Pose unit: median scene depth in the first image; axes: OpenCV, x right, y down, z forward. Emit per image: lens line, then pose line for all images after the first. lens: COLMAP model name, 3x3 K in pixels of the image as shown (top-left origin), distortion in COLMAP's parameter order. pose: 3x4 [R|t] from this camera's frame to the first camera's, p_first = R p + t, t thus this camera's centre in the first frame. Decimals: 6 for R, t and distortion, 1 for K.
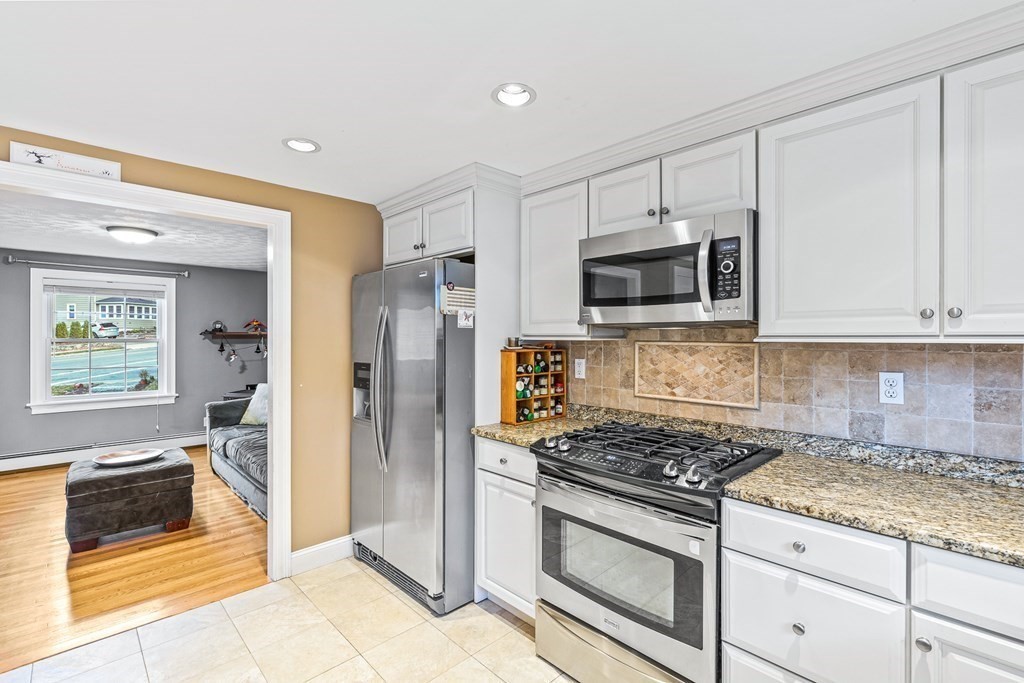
lens RADIAL K [[465.7, 0, 514.3], [0, 465.7, 338.0], [0, 0, 1]] dist [0.000736, -0.000124]
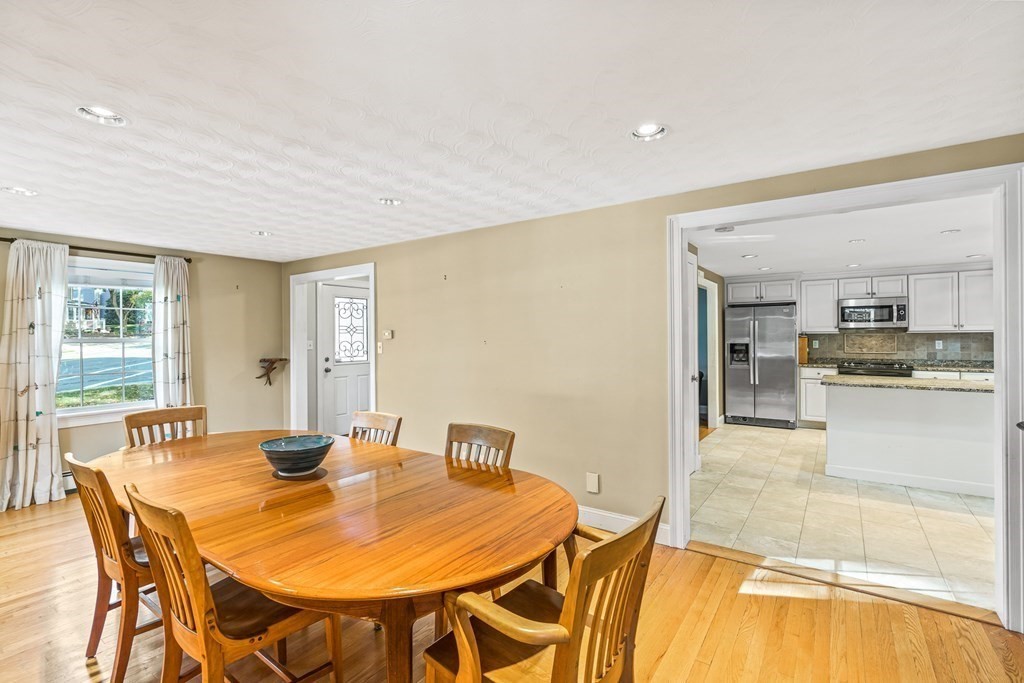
lens RADIAL K [[465.7, 0, 510.6], [0, 465.7, 336.0], [0, 0, 1]] dist [0.000736, -0.000124]
pose [[0.981880, -0.009714, 0.189254, -3.216980], [0.009740, 0.999952, 0.000788, -0.000300], [-0.189253, 0.001070, 0.981928, -1.993352]]
